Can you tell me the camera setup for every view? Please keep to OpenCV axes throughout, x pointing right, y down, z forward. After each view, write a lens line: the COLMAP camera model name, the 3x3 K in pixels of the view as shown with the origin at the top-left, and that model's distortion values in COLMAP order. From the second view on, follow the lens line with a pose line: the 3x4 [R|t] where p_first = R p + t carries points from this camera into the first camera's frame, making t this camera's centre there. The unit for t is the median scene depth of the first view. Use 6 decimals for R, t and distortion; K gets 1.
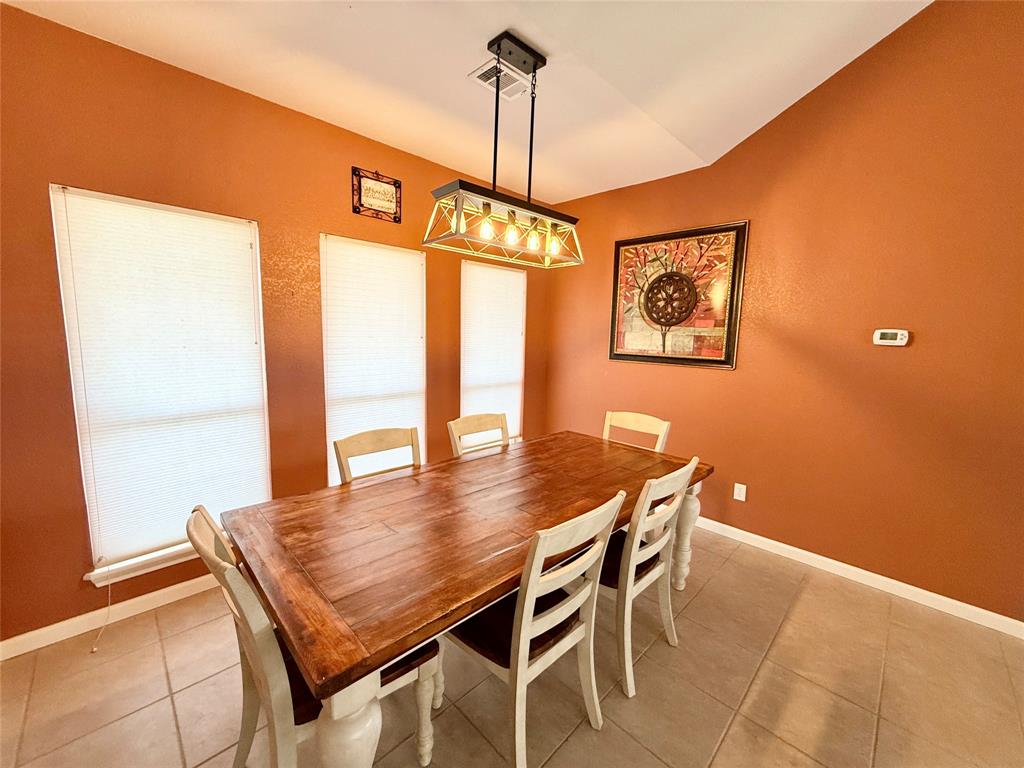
lens RADIAL K [[407.4, 0, 507.3], [0, 407.4, 379.9], [0, 0, 1]] dist [-0.000635, 0.000417]
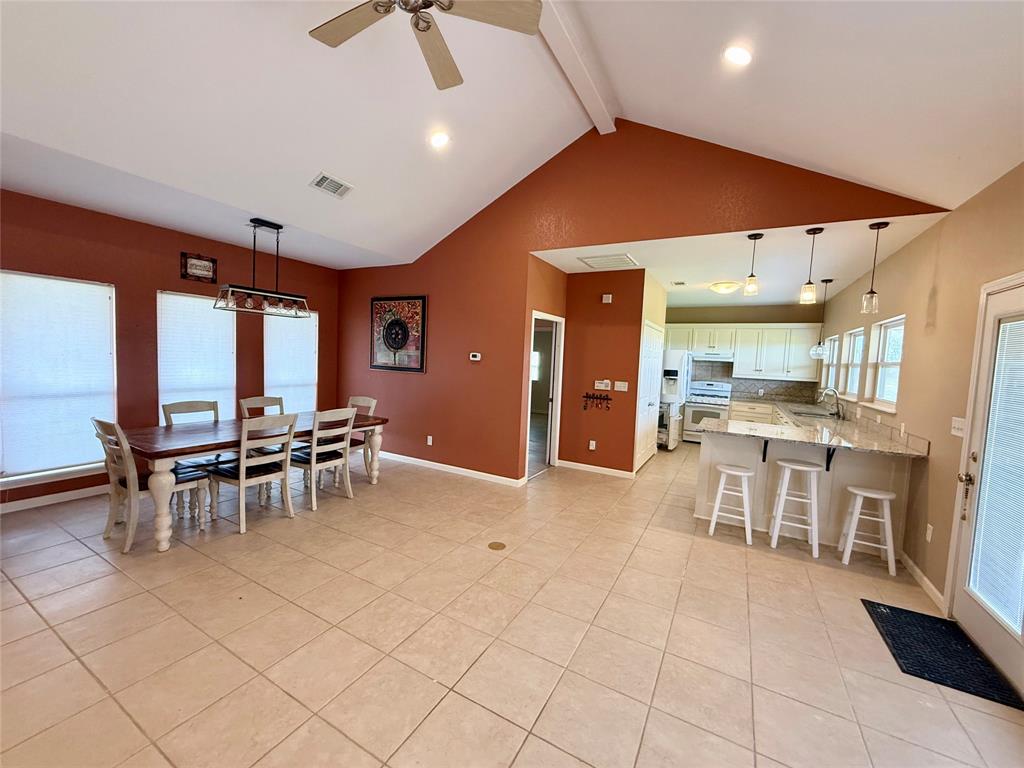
lens RADIAL K [[407.4, 0, 509.4], [0, 407.4, 383.2], [0, 0, 1]] dist [-0.000635, 0.000417]
pose [[0.962209, -0.000349, 0.272312, 0.440477], [0.012021, 0.999079, -0.041196, 0.104141], [-0.272047, 0.042913, 0.961327, -0.913141]]
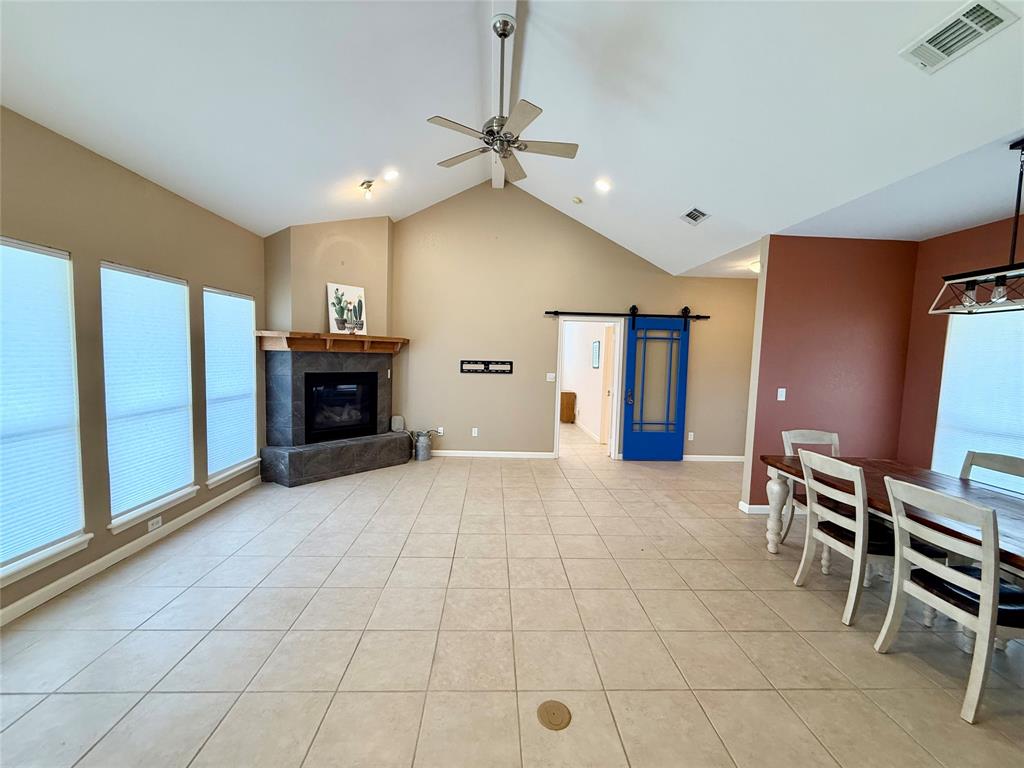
lens RADIAL K [[407.4, 0, 509.0], [0, 407.4, 383.4], [0, 0, 1]] dist [-0.000635, 0.000417]
pose [[-0.676372, 0.005790, -0.736537, 1.215618], [-0.133607, 0.982416, 0.130417, -0.037301], [0.724341, 0.186617, -0.663705, 0.498177]]
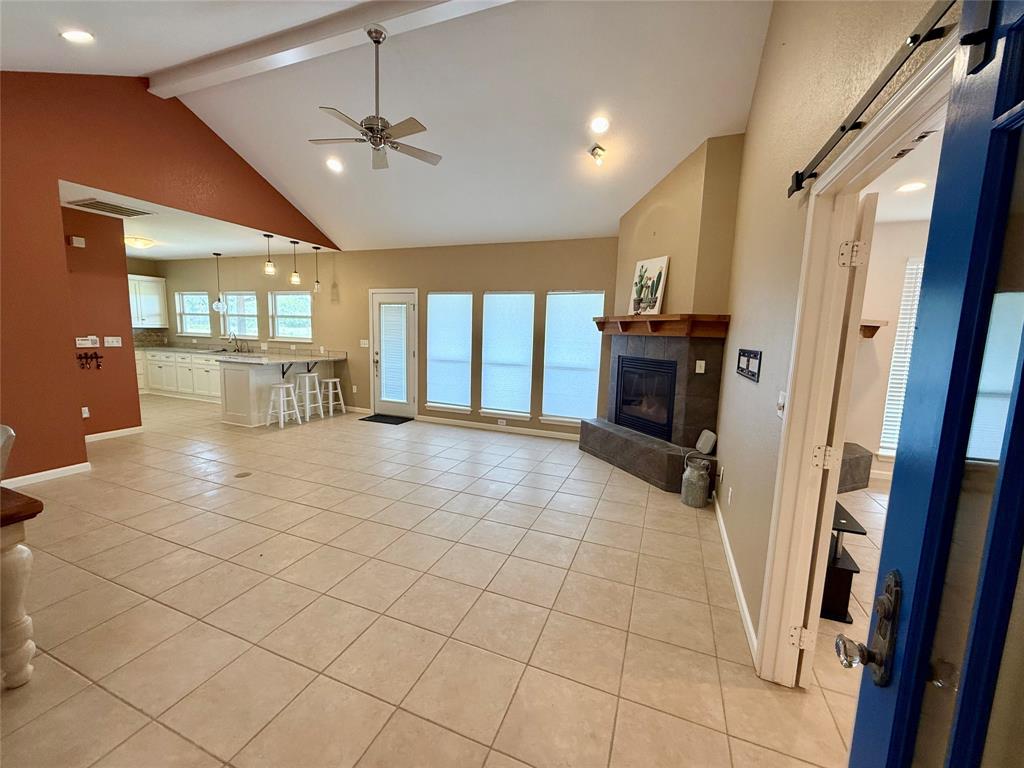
lens RADIAL K [[407.4, 0, 508.4], [0, 407.4, 383.6], [0, 0, 1]] dist [-0.000635, 0.000417]
pose [[-0.394833, -0.156233, 0.905372, -0.882153], [0.067864, 0.977784, 0.198324, -0.010940], [-0.916243, 0.139747, -0.375458, -0.123531]]
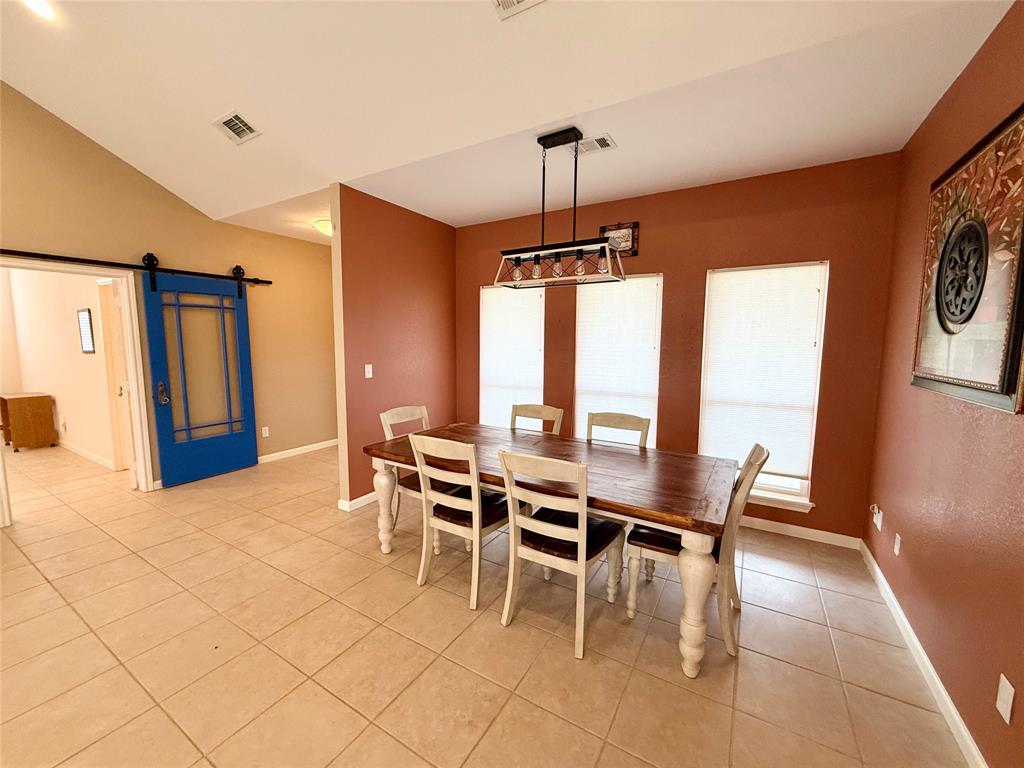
lens RADIAL K [[407.4, 0, 508.1], [0, 407.4, 383.6], [0, 0, 1]] dist [-0.000635, 0.000417]
pose [[0.240366, 0.077809, -0.967559, 0.881494], [-0.113647, 0.992183, 0.051557, -0.018502], [0.964007, 0.097568, 0.247330, 0.362078]]
